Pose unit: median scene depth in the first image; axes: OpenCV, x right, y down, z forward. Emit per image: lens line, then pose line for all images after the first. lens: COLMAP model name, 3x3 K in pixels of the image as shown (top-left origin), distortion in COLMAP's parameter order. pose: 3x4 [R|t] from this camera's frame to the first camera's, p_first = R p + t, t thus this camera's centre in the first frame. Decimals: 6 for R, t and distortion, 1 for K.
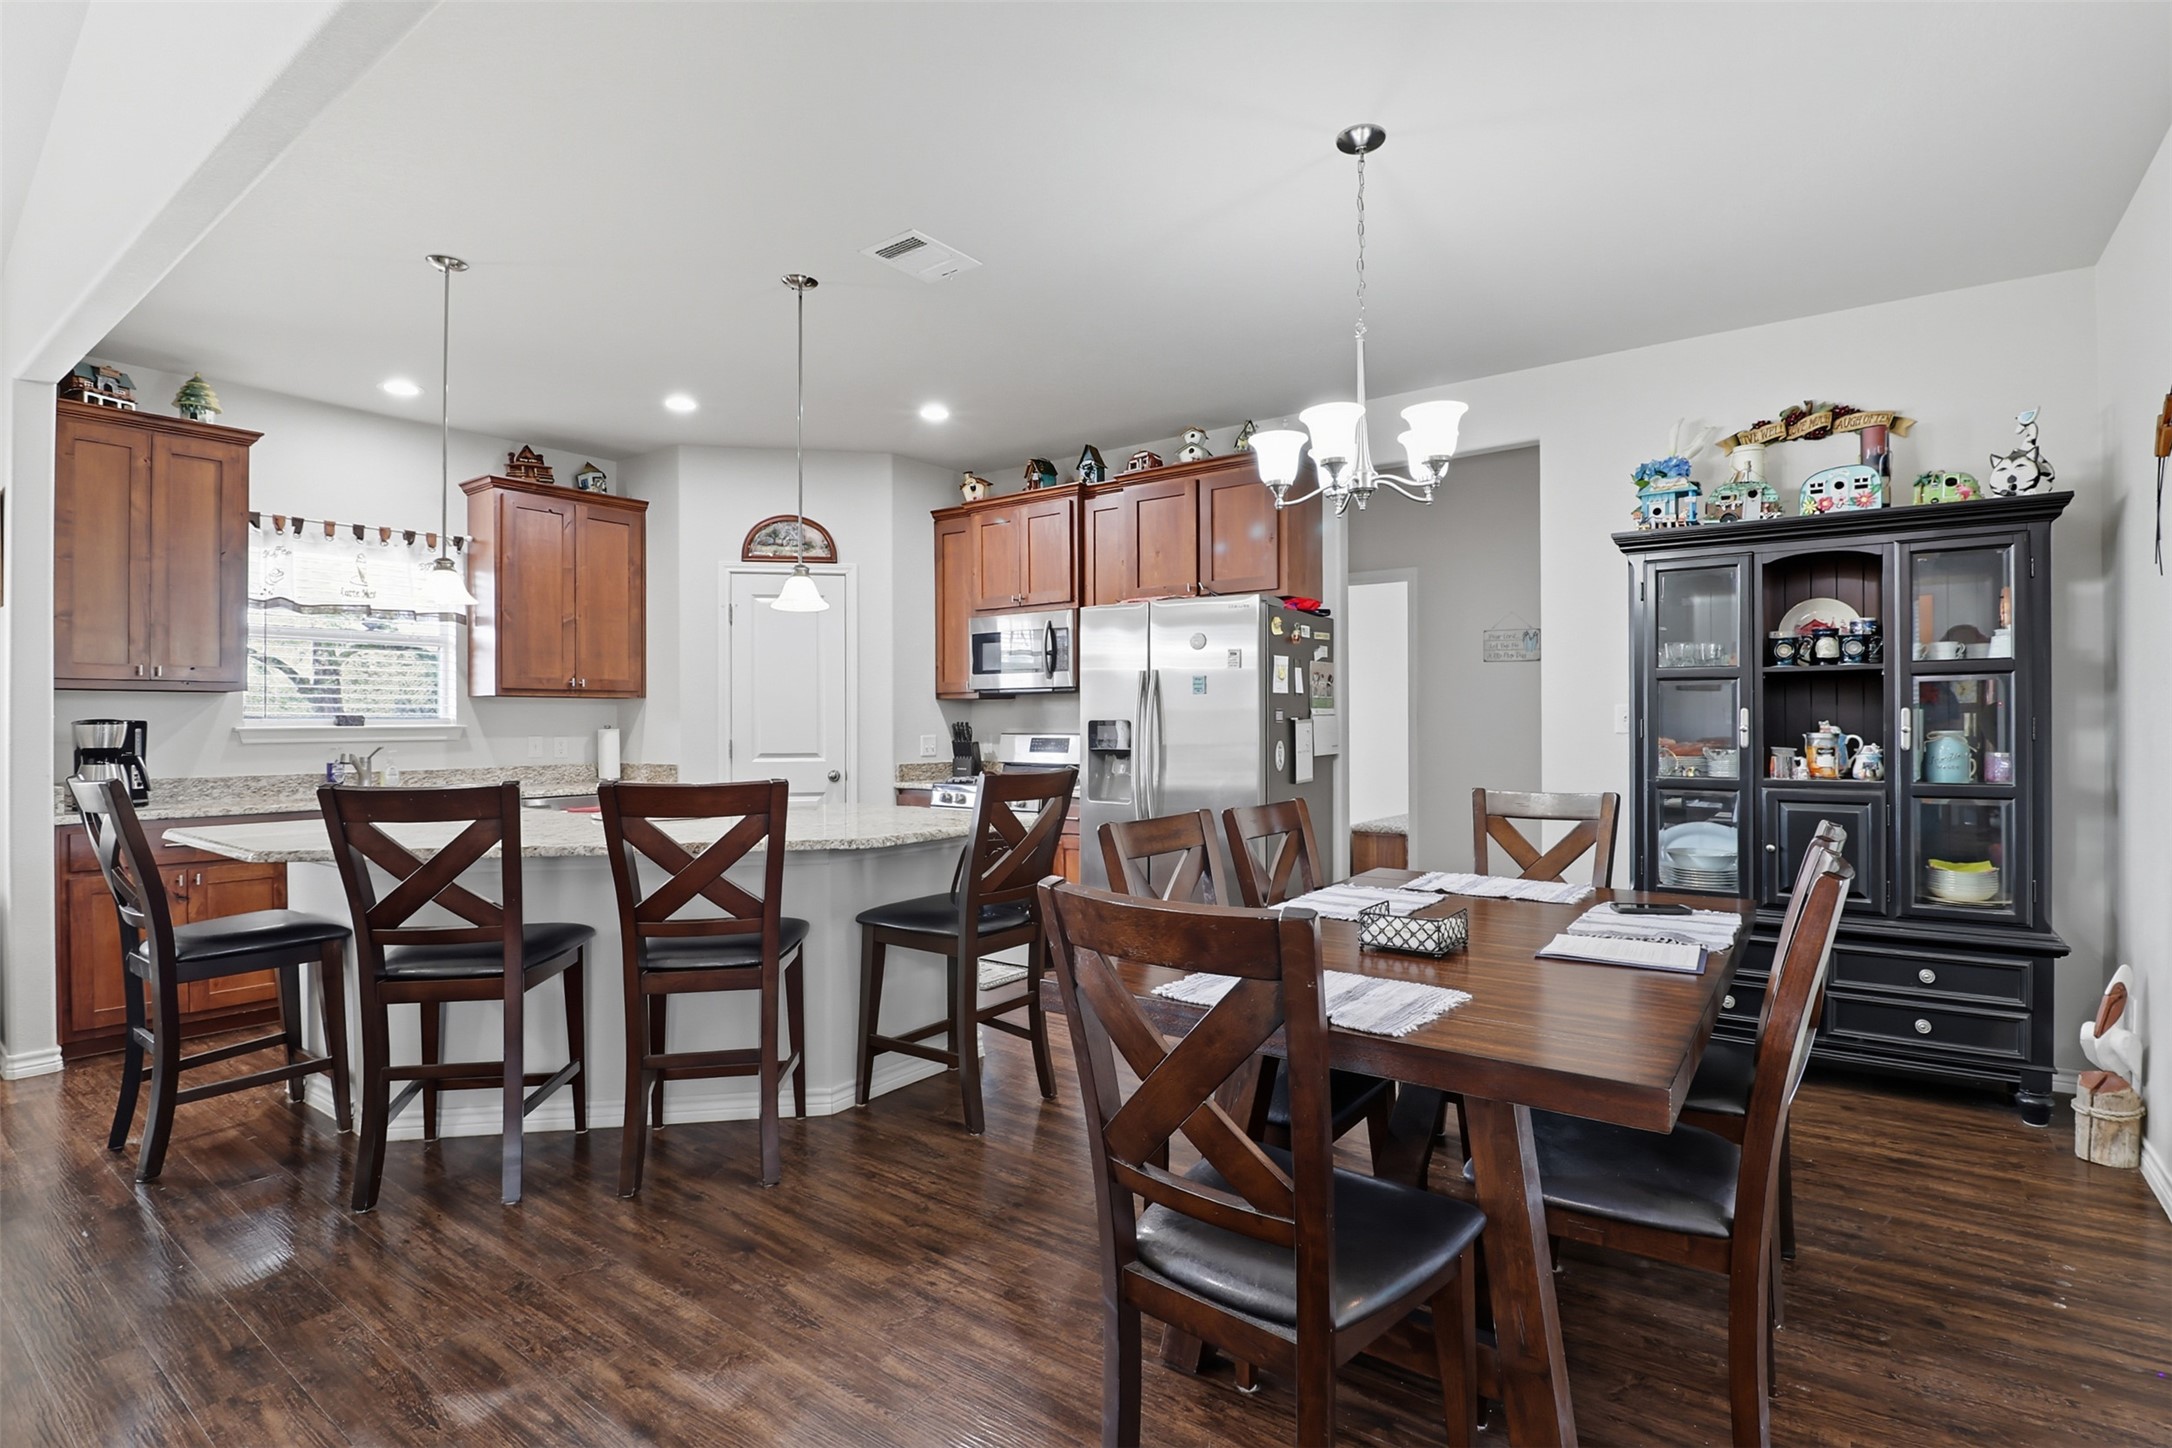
lens RADIAL K [[1053.4, 0, 1086.0], [0, 1053.4, 724.0], [0, 0, 1]] dist [-0.001756, -0.000349]
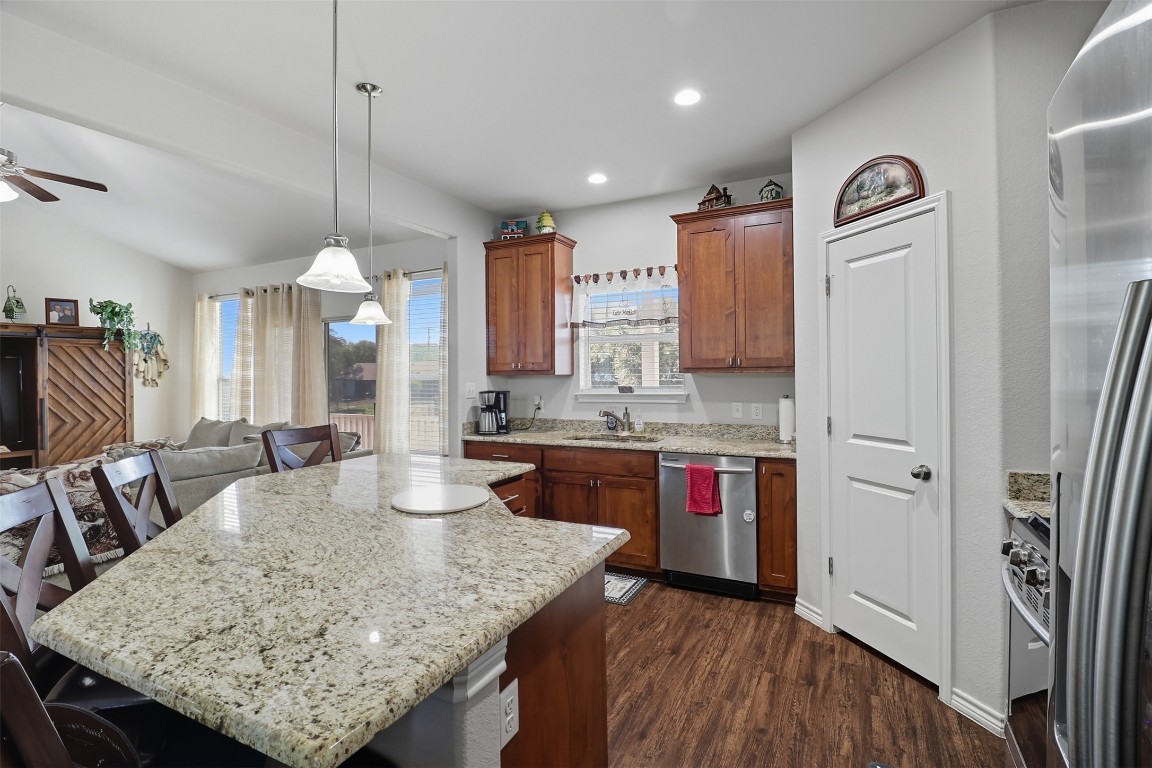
lens RADIAL K [[553.2, 0, 569.7], [0, 553.2, 363.6], [0, 0, 1]] dist [0.002830, -0.000175]
pose [[0.137306, -0.017390, -0.990376, 0.137135], [0.010531, 0.999815, -0.016096, -0.028468], [0.990473, -0.008219, 0.137464, 0.728780]]
